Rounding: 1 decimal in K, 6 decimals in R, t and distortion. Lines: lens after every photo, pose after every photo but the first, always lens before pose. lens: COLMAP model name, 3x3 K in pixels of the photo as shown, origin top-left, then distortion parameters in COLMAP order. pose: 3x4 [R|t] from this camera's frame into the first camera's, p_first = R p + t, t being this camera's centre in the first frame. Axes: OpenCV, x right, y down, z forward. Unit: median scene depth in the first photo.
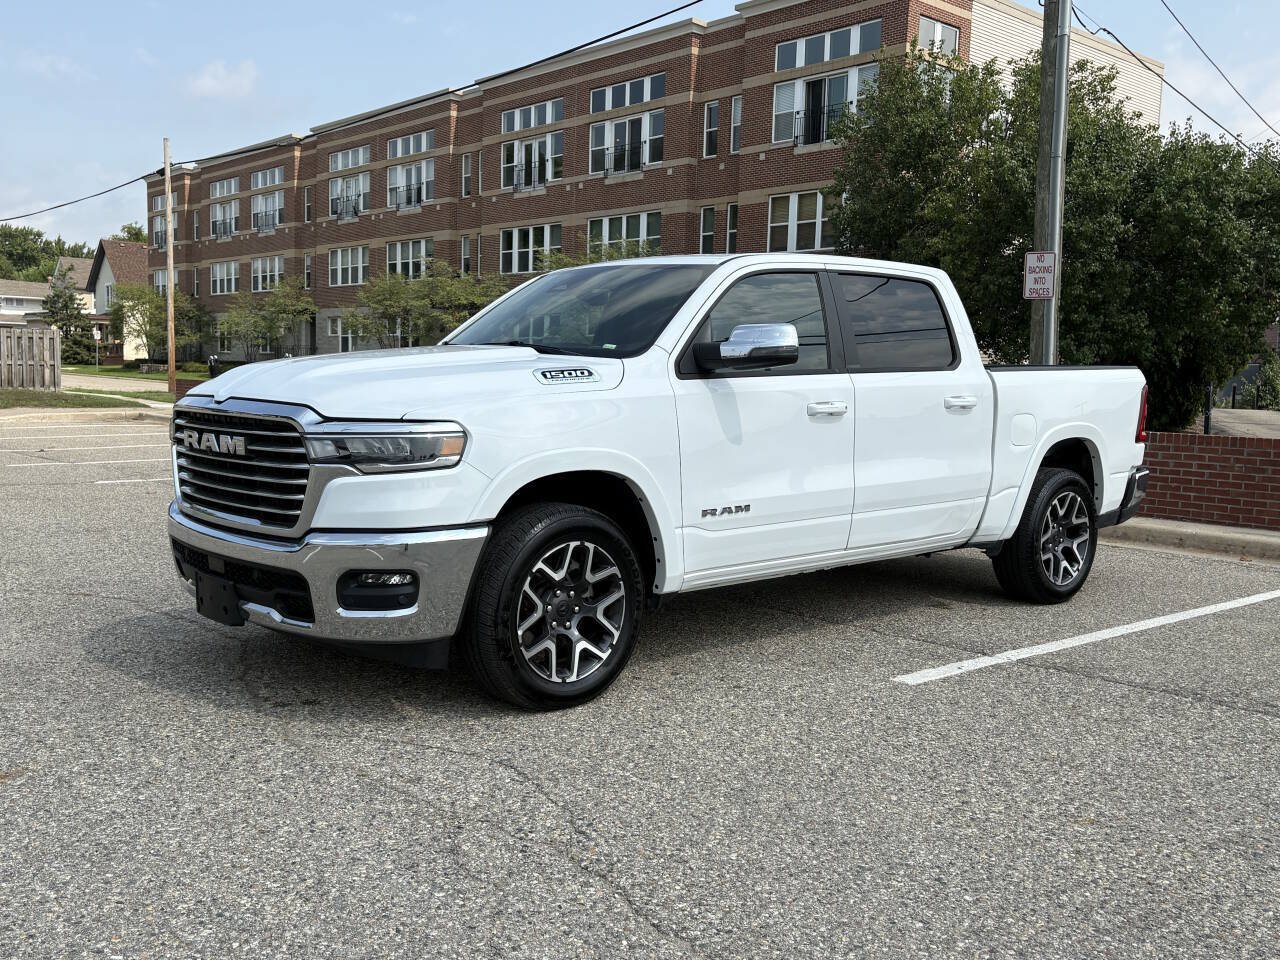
lens RADIAL K [[1216.3, 0, 632.8], [0, 1216.3, 491.6], [0, 0, 1]] dist [0.026107, 0.000000]
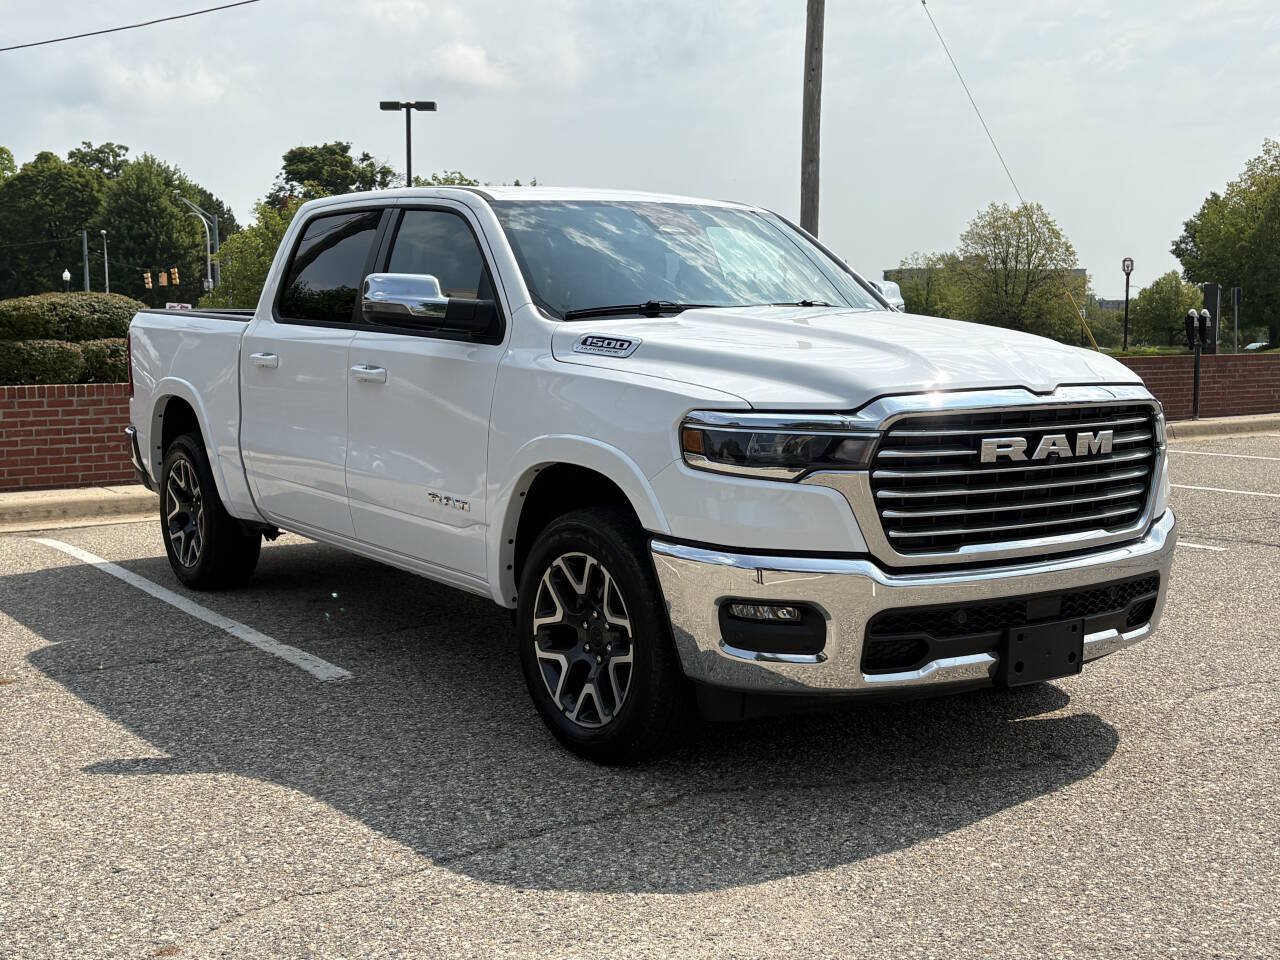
lens RADIAL K [[1557.5, 0, 636.7], [0, 1557.5, 482.4], [0, 0, 1]] dist [0.034000, 0.000000]
pose [[0.122625, -0.130641, 0.983817, -0.932667], [0.103861, 0.987544, 0.118190, -0.111690], [-0.987004, 0.087687, 0.134666, 0.789388]]
